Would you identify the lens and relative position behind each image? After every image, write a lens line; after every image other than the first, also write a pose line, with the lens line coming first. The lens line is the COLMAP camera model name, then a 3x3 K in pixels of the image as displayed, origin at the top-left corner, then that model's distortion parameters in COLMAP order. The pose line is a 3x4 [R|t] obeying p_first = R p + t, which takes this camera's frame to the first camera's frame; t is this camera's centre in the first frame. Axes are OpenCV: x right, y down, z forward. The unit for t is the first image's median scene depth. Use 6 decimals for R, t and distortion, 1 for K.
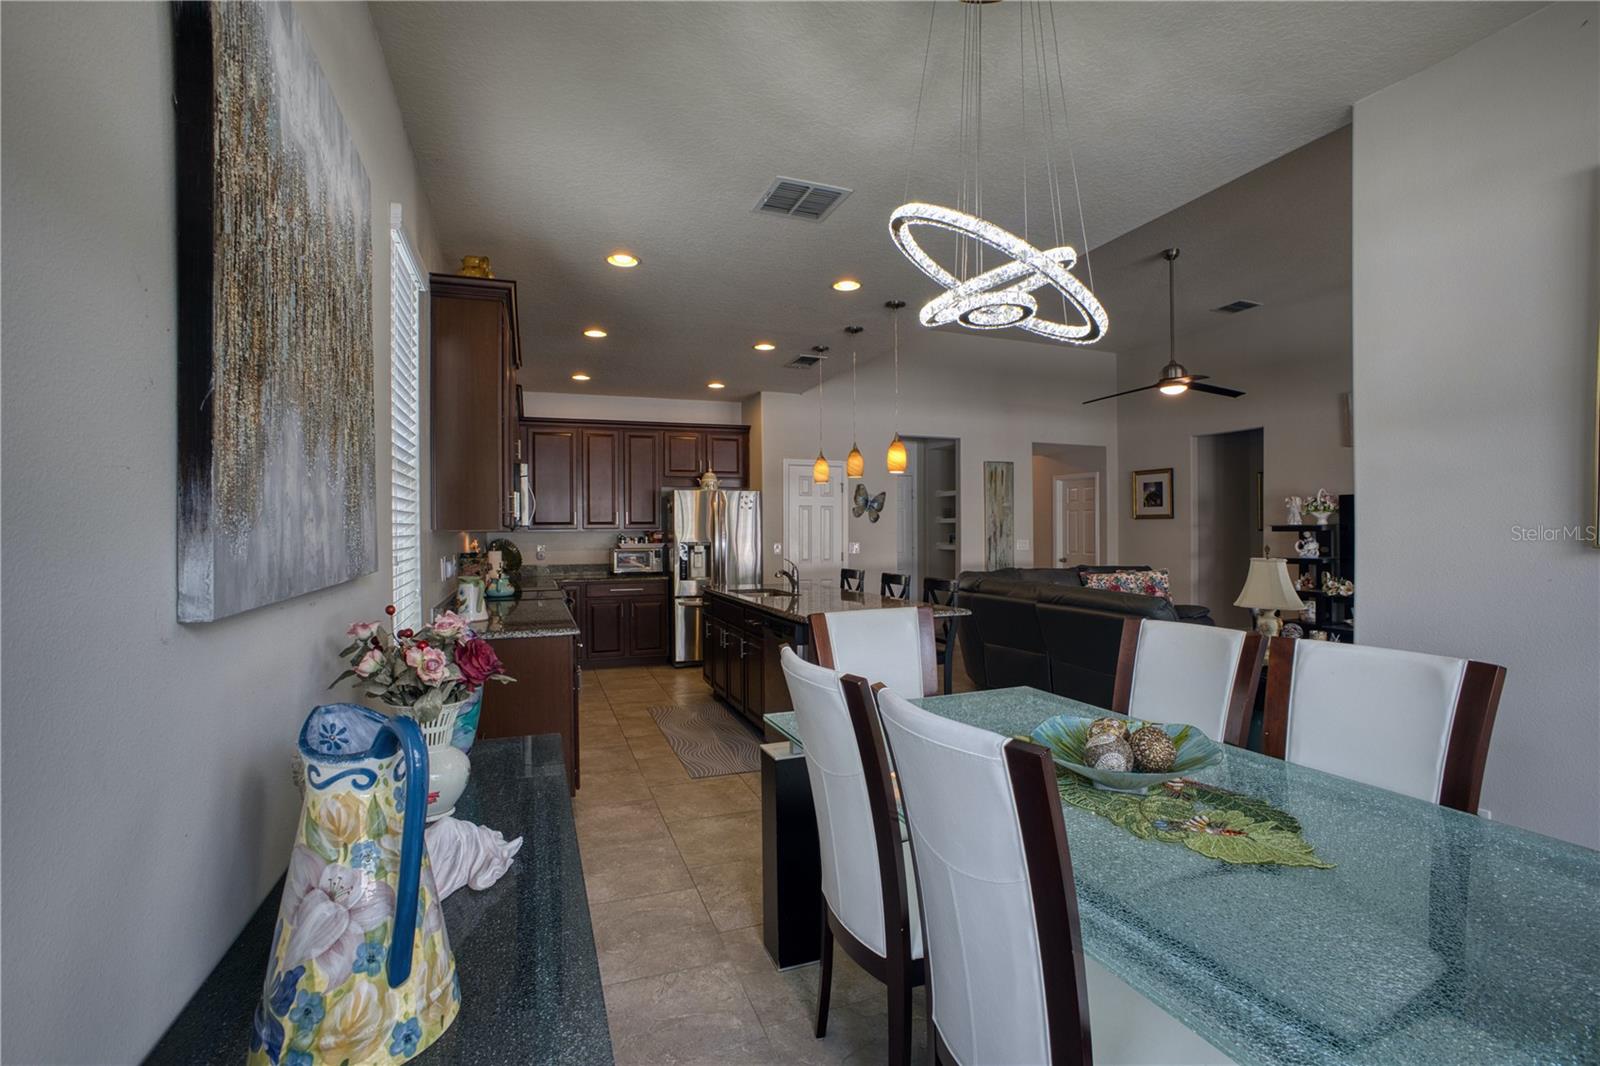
lens RADIAL K [[750.4, 0, 800.0], [0, 750.4, 533.0], [0, 0, 1]] dist [-0.084871, 0.000101]
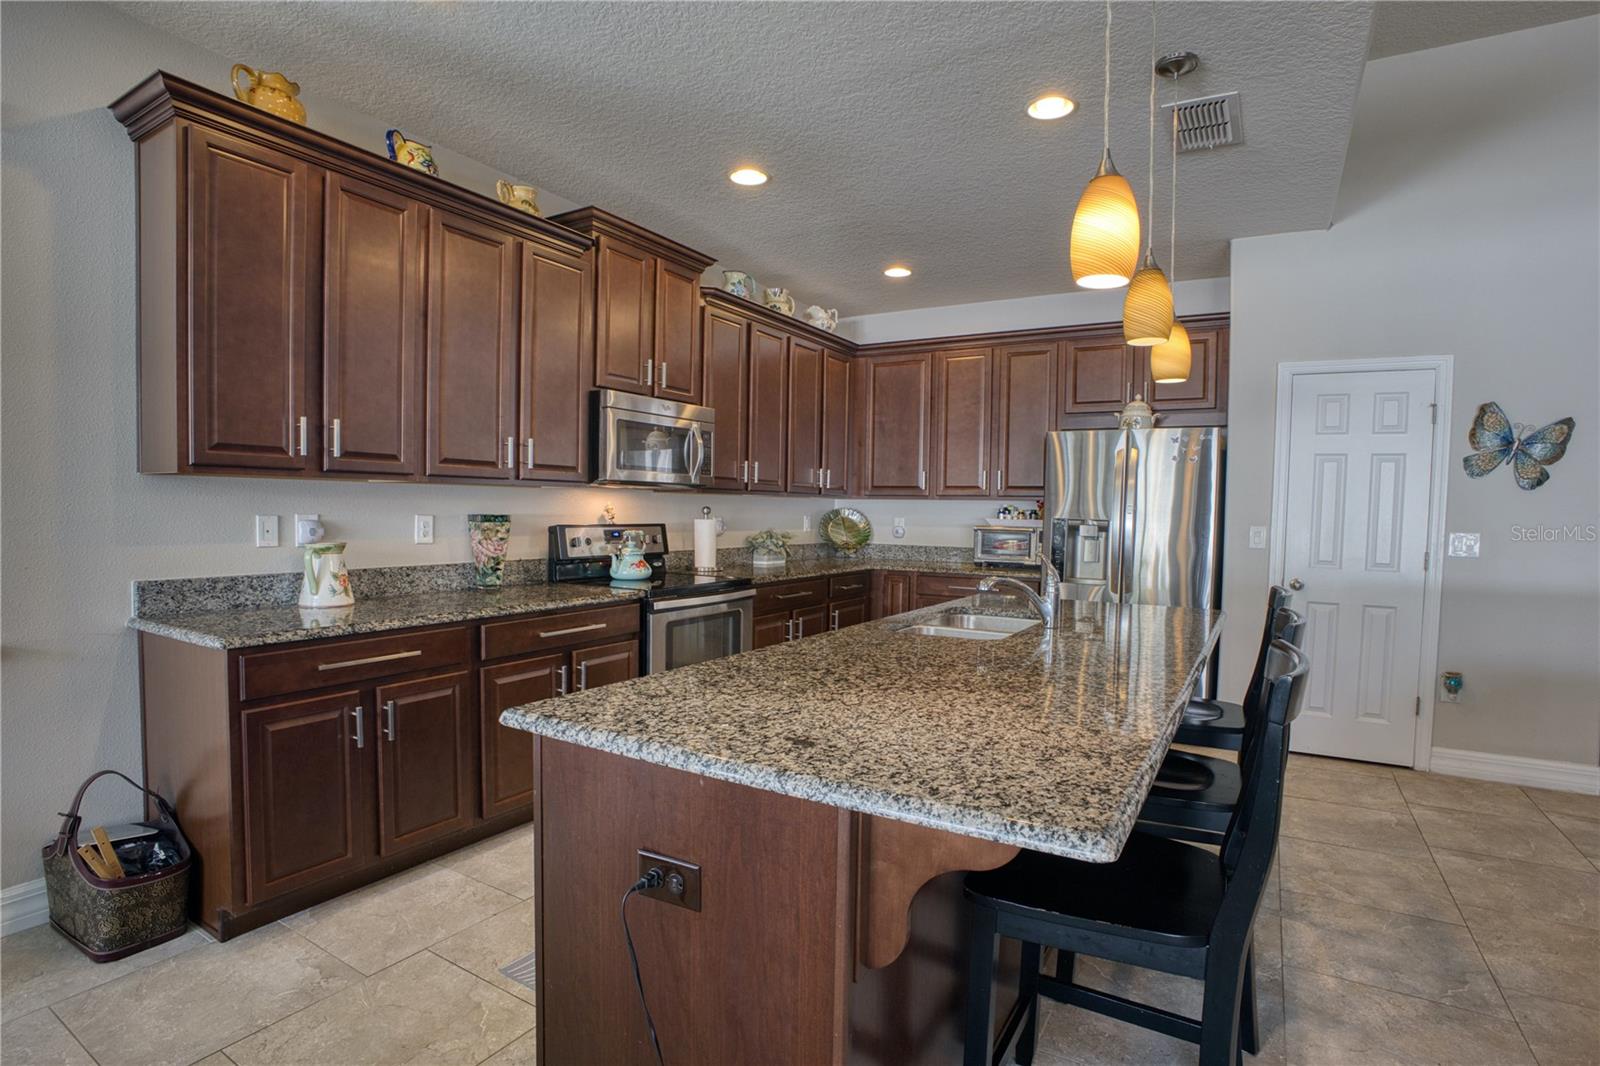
lens RADIAL K [[759.2, 0, 826.0], [0, 759.2, 525.6], [0, 0, 1]] dist [-0.029659, 0.000223]
pose [[0.625049, 0.036688, -0.779723, 0.185578], [-0.029974, 0.999286, 0.022992, 0.009653], [0.780010, 0.009000, 0.625703, 0.431582]]
